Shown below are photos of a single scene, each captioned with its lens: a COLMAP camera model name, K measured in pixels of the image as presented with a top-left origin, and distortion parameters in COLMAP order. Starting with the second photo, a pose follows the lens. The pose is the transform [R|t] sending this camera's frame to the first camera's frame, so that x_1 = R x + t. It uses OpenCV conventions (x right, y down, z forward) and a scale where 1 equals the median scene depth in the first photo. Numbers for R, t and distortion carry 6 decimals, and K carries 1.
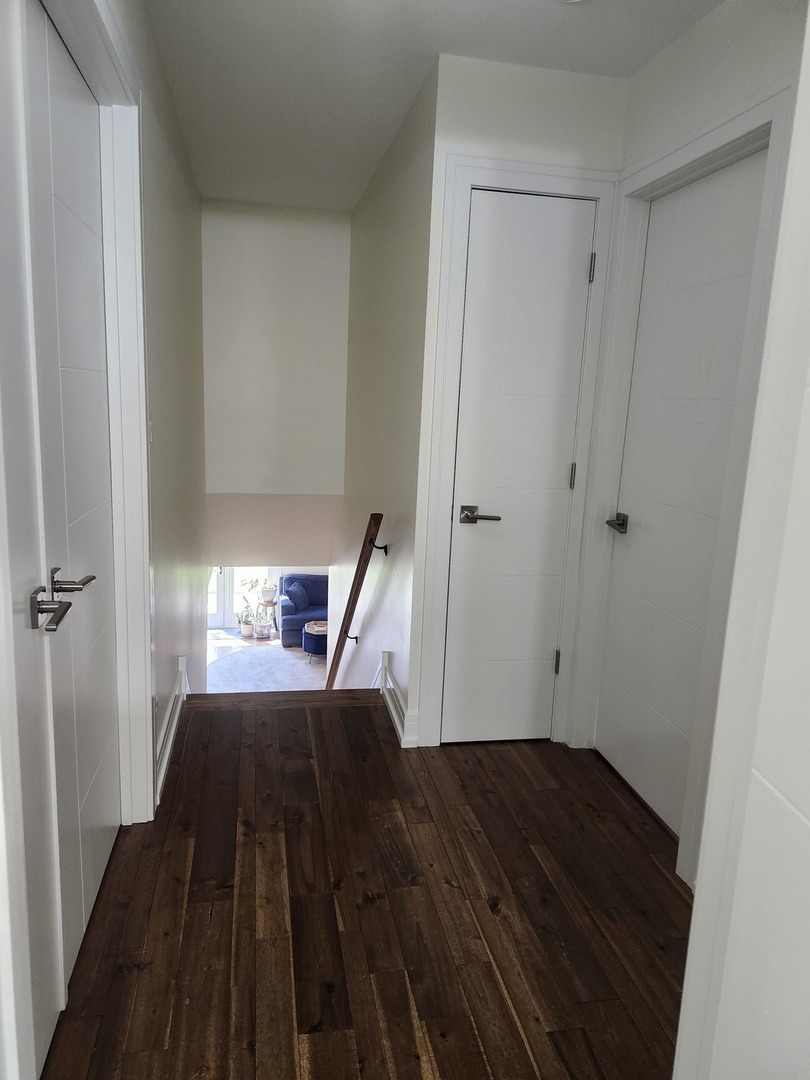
lens RADIAL K [[752.6, 0, 405.0], [0, 752.6, 540.0], [0, 0, 1]] dist [0.088677, -0.128114]
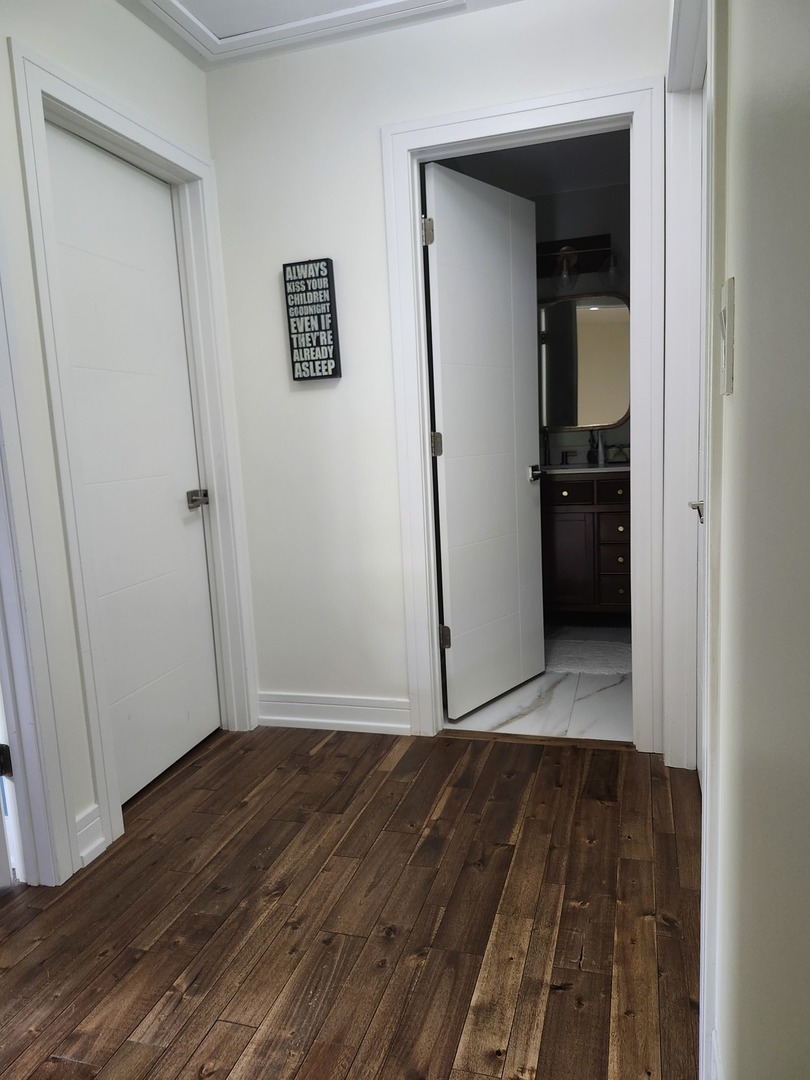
lens RADIAL K [[752.6, 0, 405.0], [0, 752.6, 540.0], [0, 0, 1]] dist [0.088677, -0.128114]
pose [[-0.885662, -0.067436, 0.459408, -0.442565], [0.097394, 0.940409, 0.325800, -0.224060], [-0.454001, 0.333293, -0.826316, 1.649508]]
